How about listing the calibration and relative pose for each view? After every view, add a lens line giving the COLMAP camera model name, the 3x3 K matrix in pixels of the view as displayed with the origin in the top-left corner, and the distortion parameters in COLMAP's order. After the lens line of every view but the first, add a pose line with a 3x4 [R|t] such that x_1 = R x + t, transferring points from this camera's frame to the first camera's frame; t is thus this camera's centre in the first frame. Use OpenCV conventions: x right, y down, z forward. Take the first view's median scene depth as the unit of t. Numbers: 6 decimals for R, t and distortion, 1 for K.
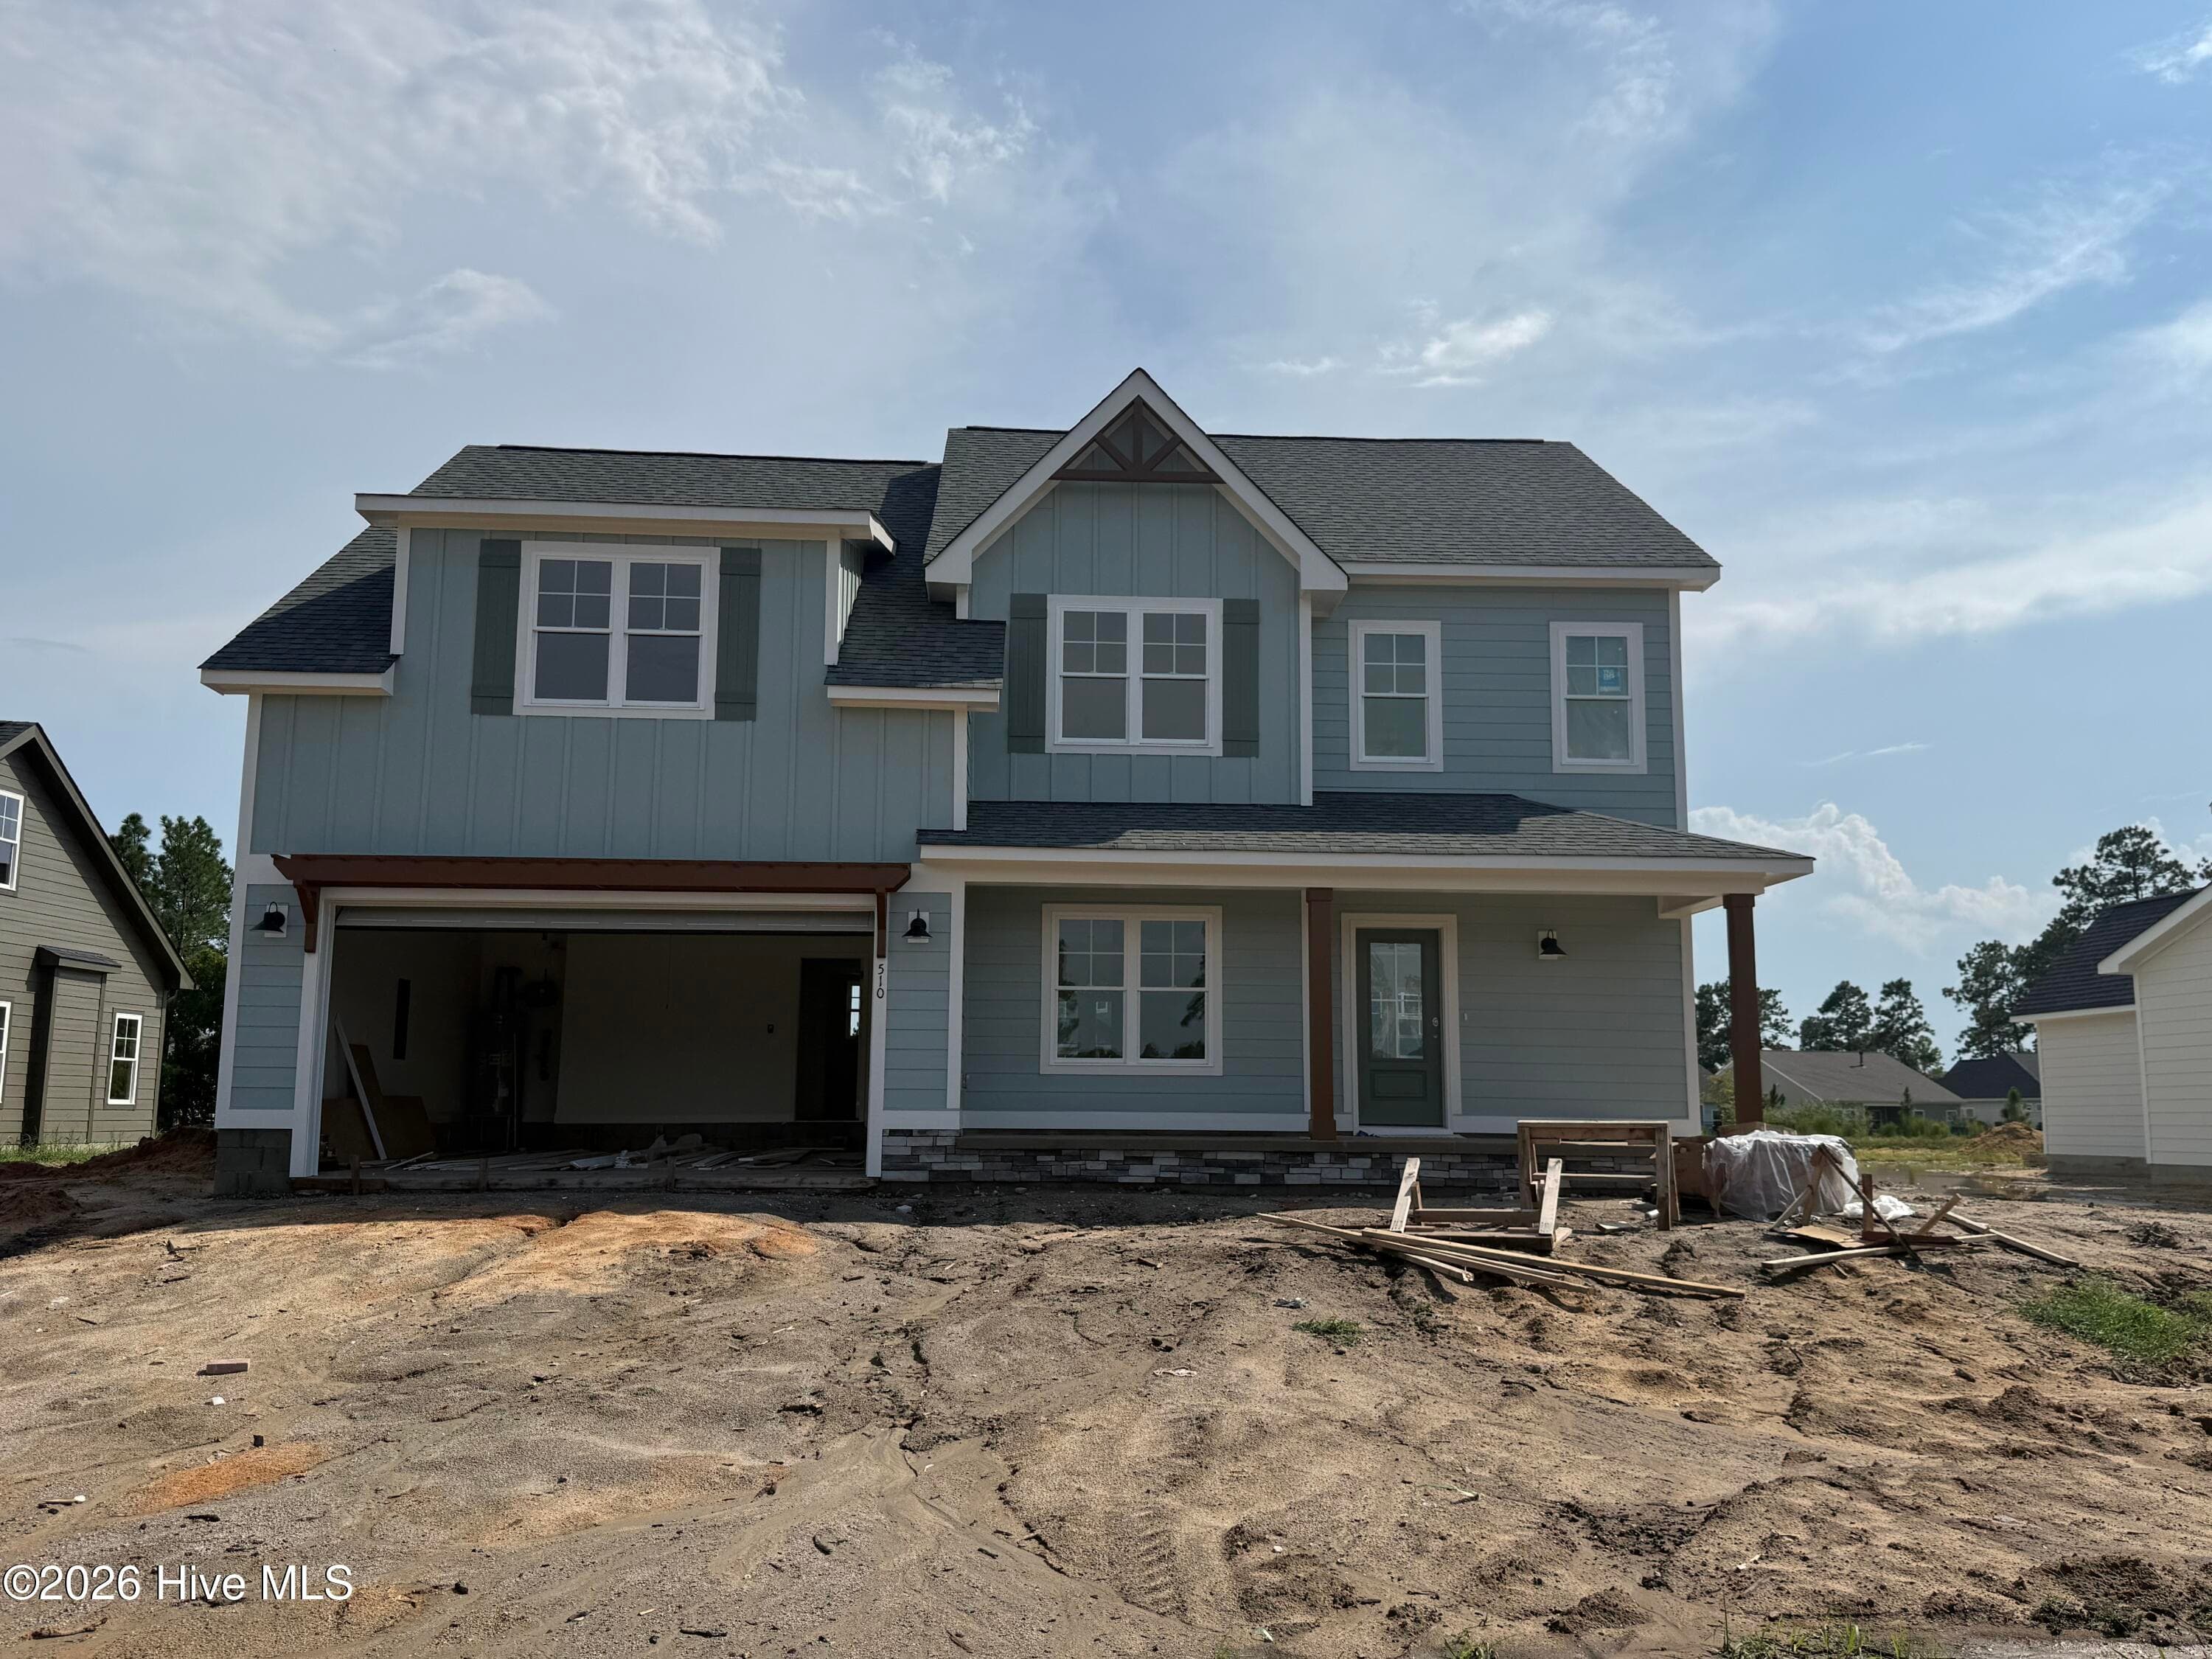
lens RADIAL K [[1796.5, 0, 1109.8], [0, 1796.5, 838.1], [0, 0, 1]] dist [0.134827, -0.269609]
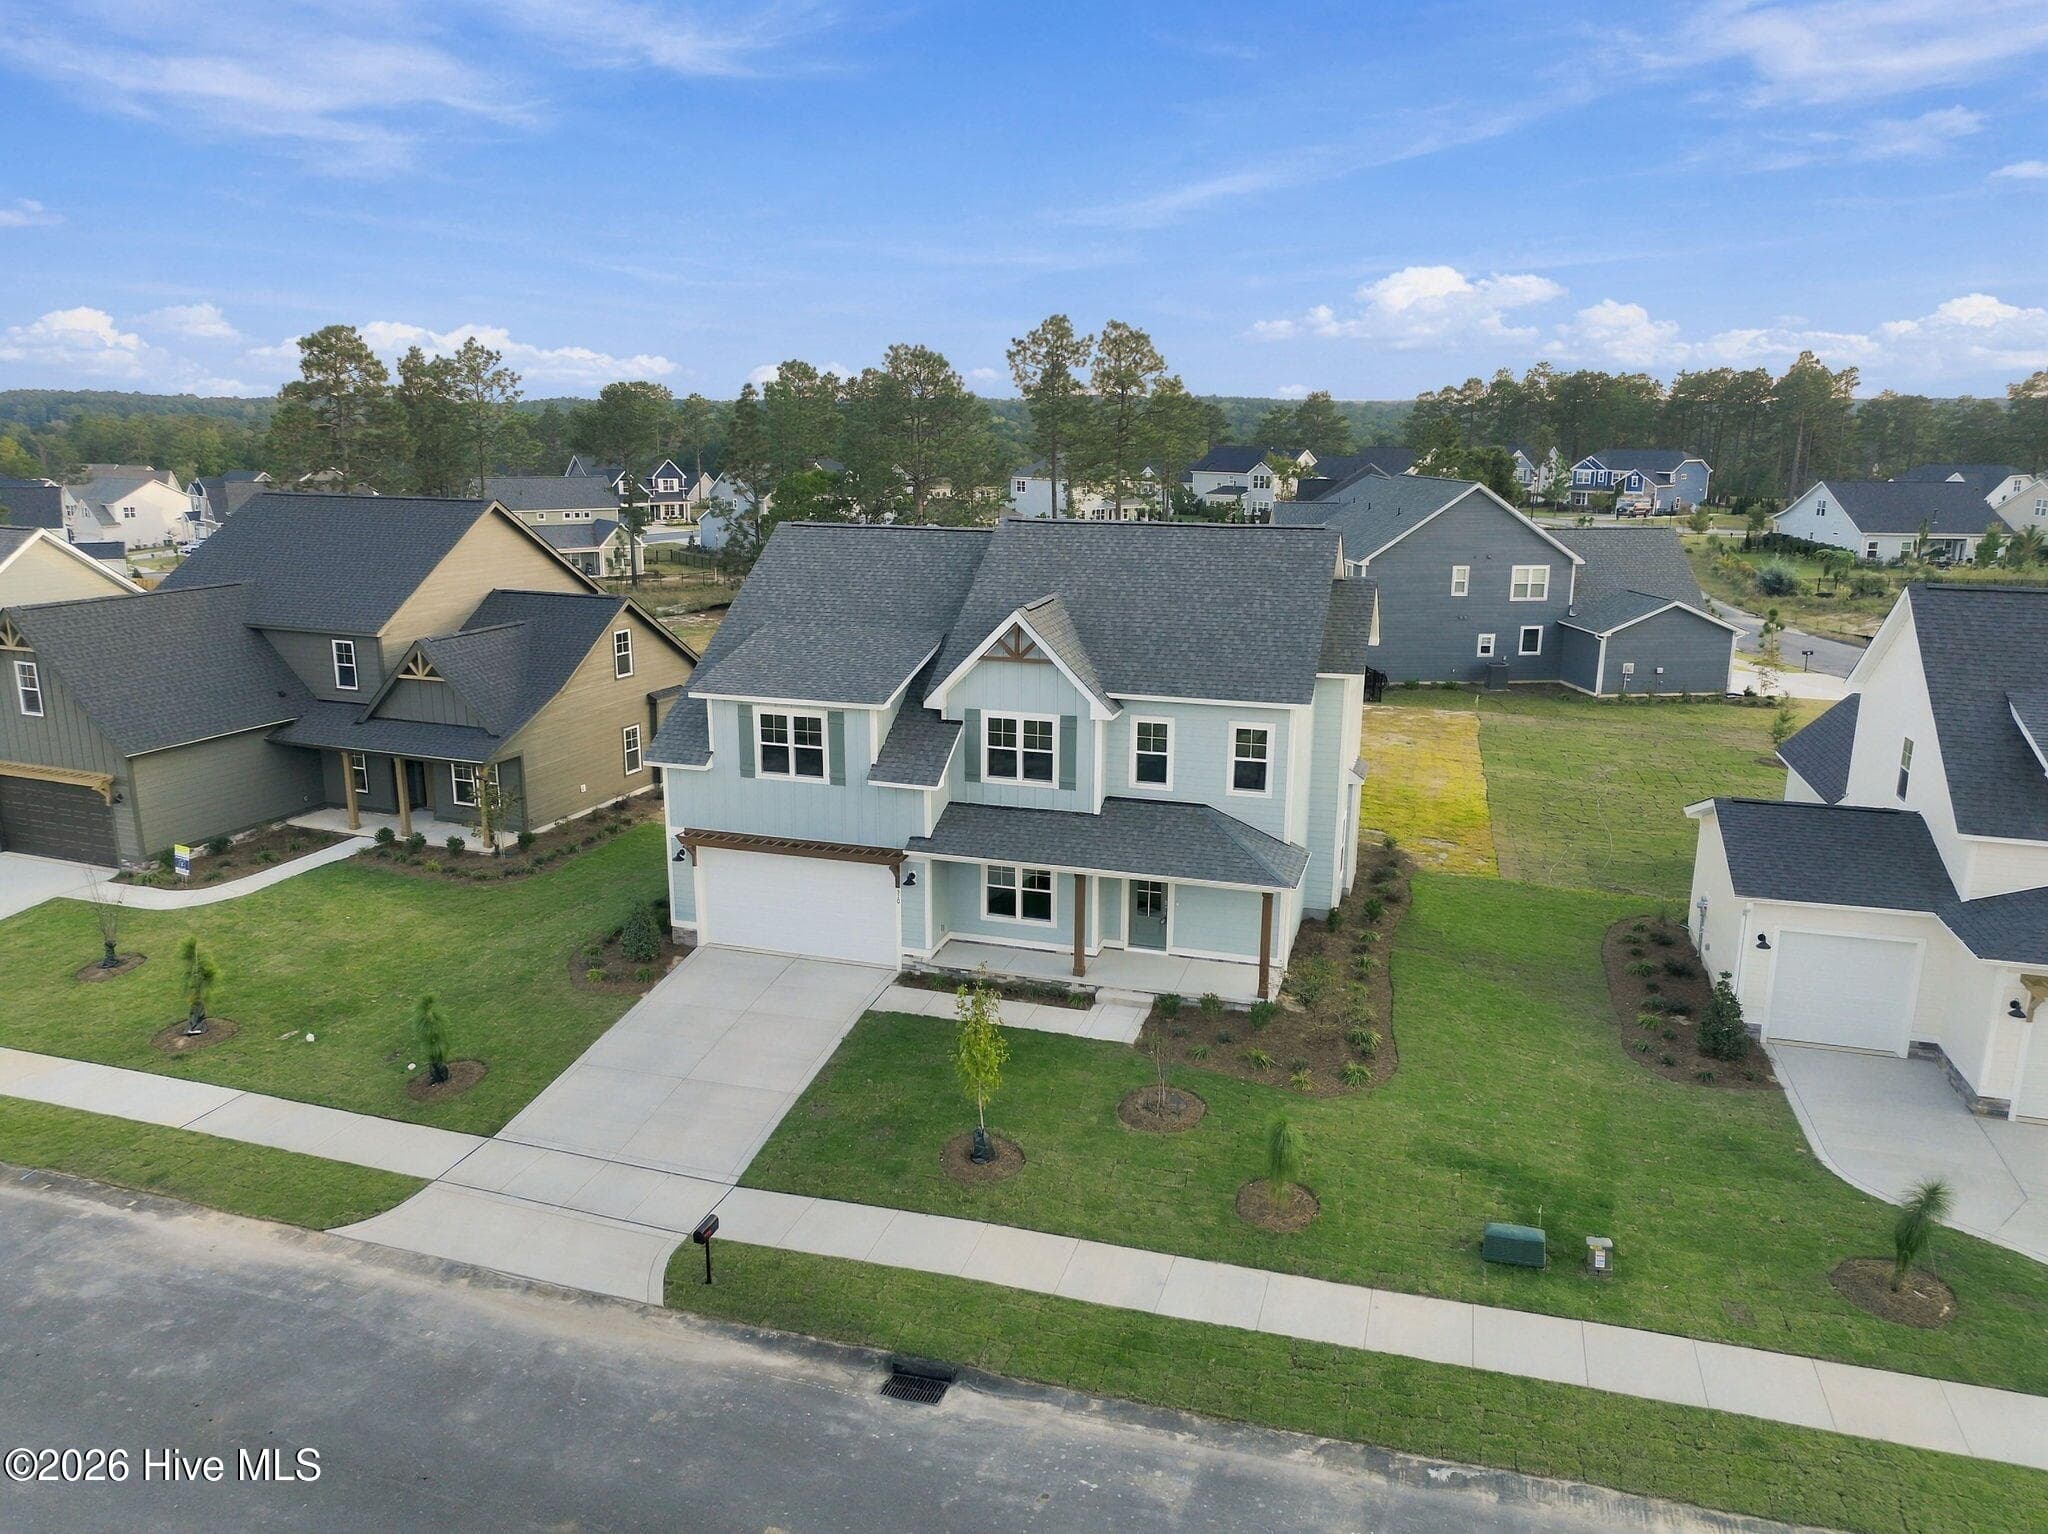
lens RADIAL K [[1440.0, 0, 1023.5], [0, 1440.0, 758.2], [0, 0, 1]] dist [-0.001366, 0.009849]
pose [[0.937684, 0.077754, -0.338679, 0.601195], [0.055041, 0.929106, 0.365693, -0.709138], [0.343103, -0.361546, 0.866928, -0.490975]]
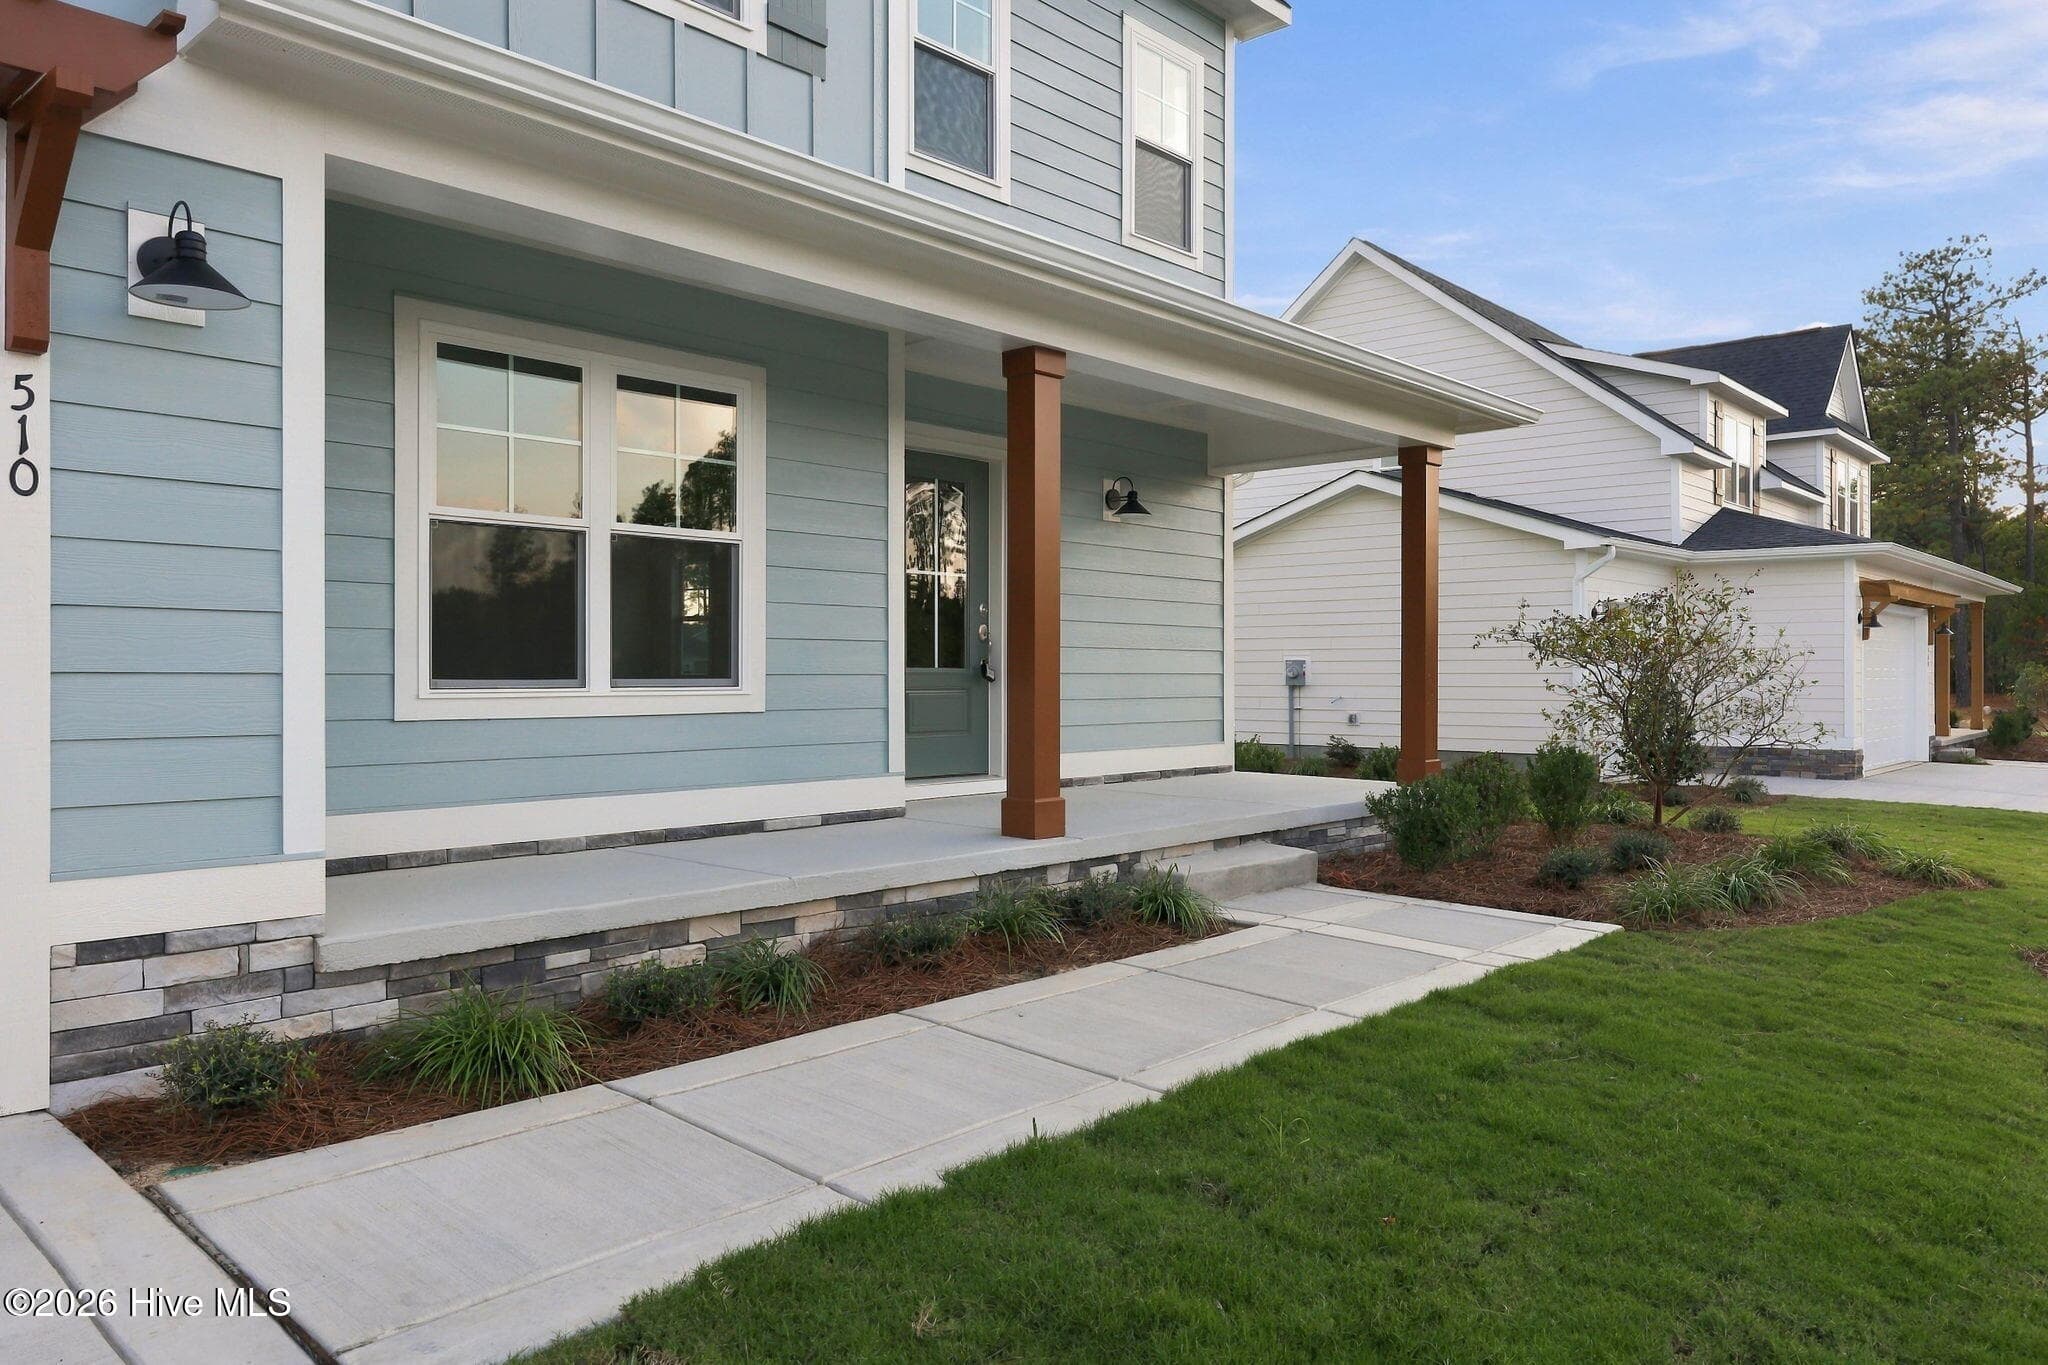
lens RADIAL K [[1397.9, 0, 1024.0], [0, 1397.9, 682.5], [0, 0, 1]] dist [0.000927, 0.000441]
pose [[0.716938, -0.011678, 0.697039, -0.151208], [-0.101971, 0.987349, 0.121424, 0.067655], [-0.689639, -0.158131, 0.706677, 0.658208]]
